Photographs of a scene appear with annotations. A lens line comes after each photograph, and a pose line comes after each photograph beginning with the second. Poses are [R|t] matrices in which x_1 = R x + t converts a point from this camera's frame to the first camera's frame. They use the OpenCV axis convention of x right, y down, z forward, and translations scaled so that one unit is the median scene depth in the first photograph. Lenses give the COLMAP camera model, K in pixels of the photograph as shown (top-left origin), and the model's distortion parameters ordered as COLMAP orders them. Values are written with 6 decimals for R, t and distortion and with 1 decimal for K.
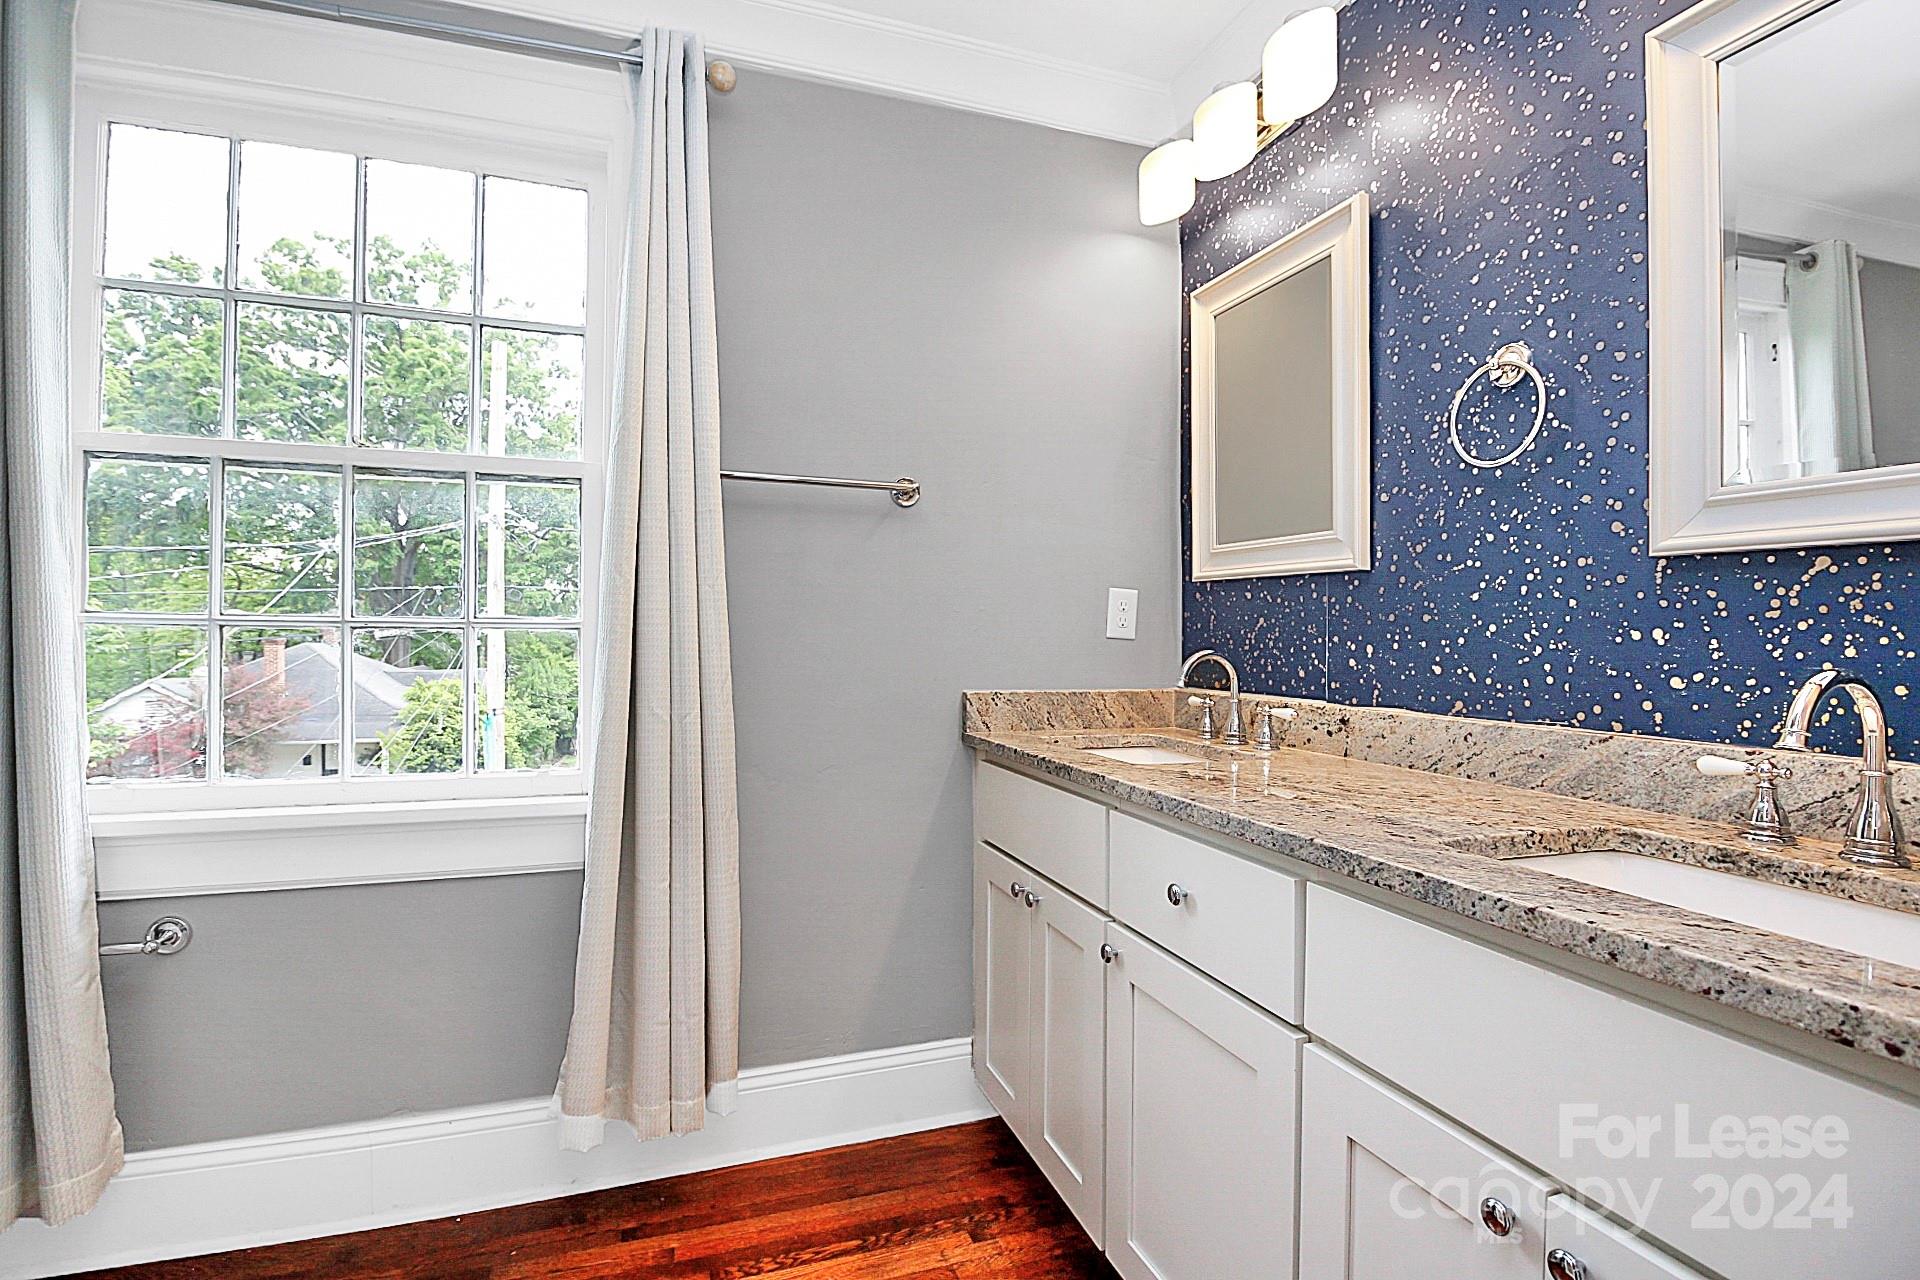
lens RADIAL K [[921.2, 0, 958.9], [0, 921.2, 631.5], [0, 0, 1]] dist [-0.003542, -0.000321]
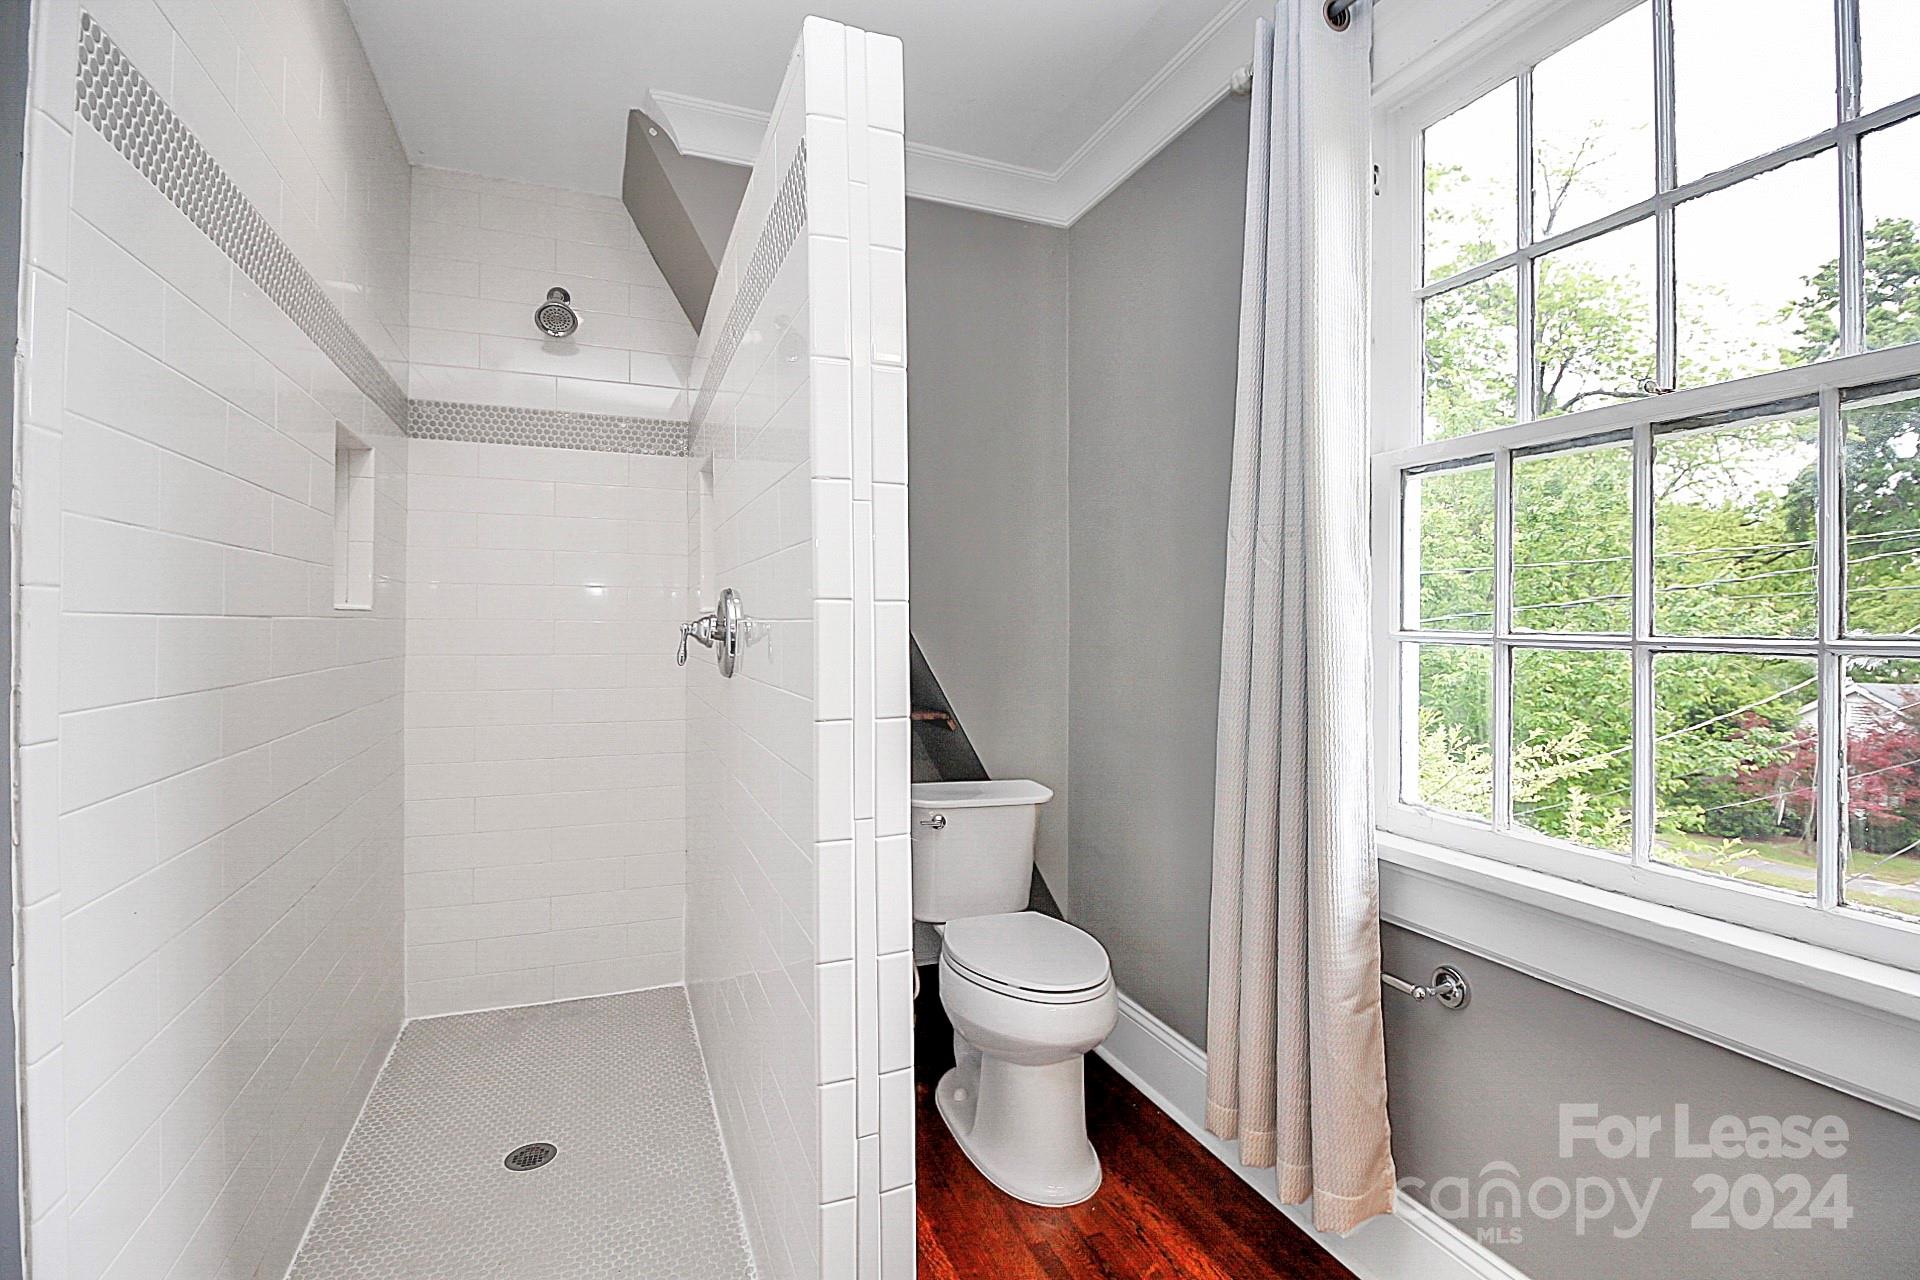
lens RADIAL K [[921.2, 0, 958.5], [0, 921.2, 624.5], [0, 0, 1]] dist [-0.003542, -0.000321]
pose [[0.054546, -0.004667, -0.998500, 0.020555], [-0.001563, 0.999987, -0.004759, -0.020596], [0.998510, 0.001820, 0.054538, 0.428149]]
